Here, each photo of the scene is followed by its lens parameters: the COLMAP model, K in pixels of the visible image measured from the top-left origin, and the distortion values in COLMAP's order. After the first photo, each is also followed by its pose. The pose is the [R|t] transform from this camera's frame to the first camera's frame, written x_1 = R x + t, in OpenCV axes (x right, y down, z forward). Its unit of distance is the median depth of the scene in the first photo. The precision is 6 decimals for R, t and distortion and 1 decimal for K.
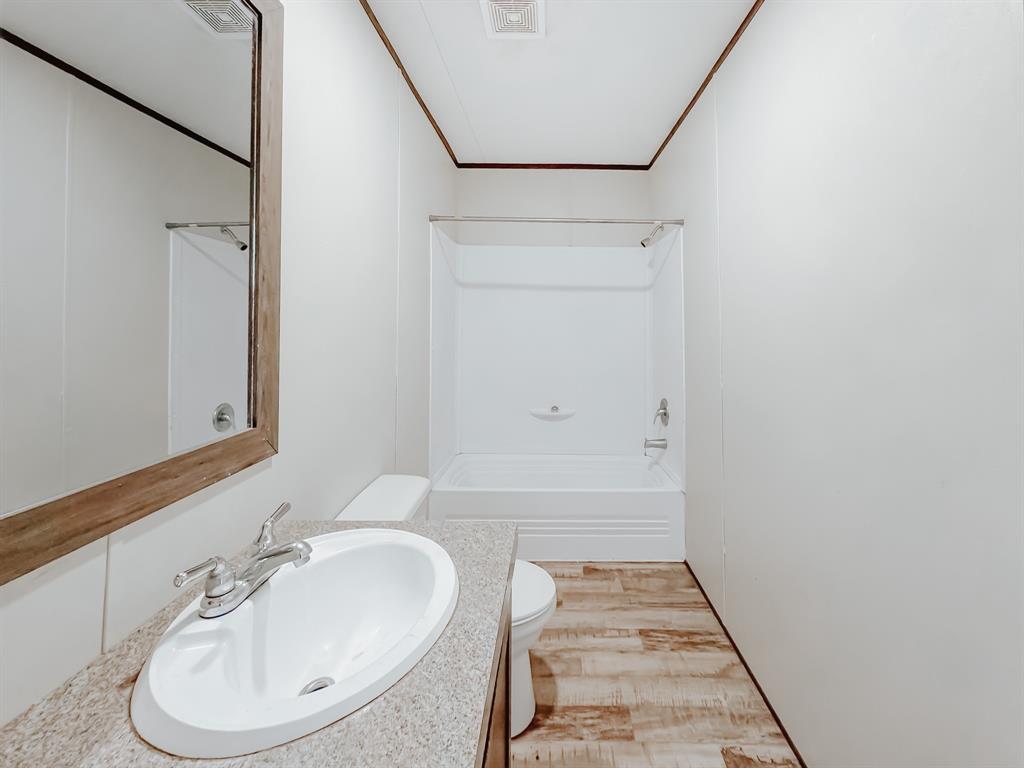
lens RADIAL K [[442.9, 0, 547.0], [0, 442.9, 322.4], [0, 0, 1]] dist [-0.001927, -0.000295]
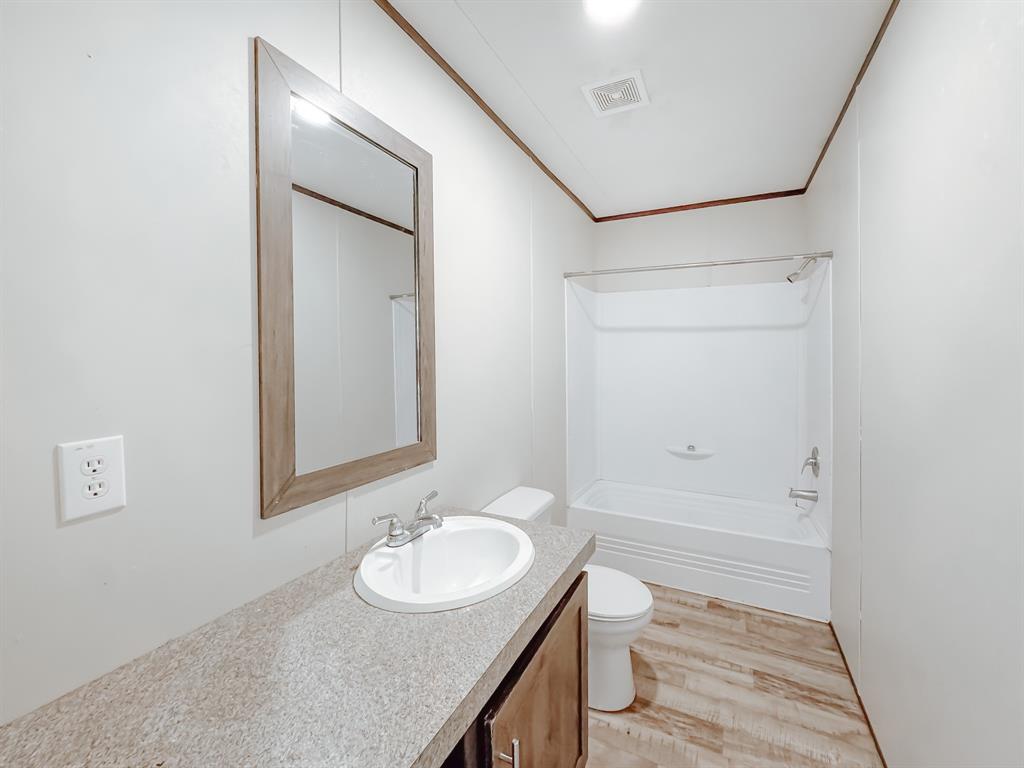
lens RADIAL K [[428.9, 0, 512.0], [0, 428.9, 384.0], [0, 0, 1]] dist [-0.002135, 0.000002]
pose [[0.892612, 0.023205, -0.450227, 0.155021], [0.006599, 0.997895, 0.064514, -0.030579], [0.450777, -0.060557, 0.890580, -0.096127]]
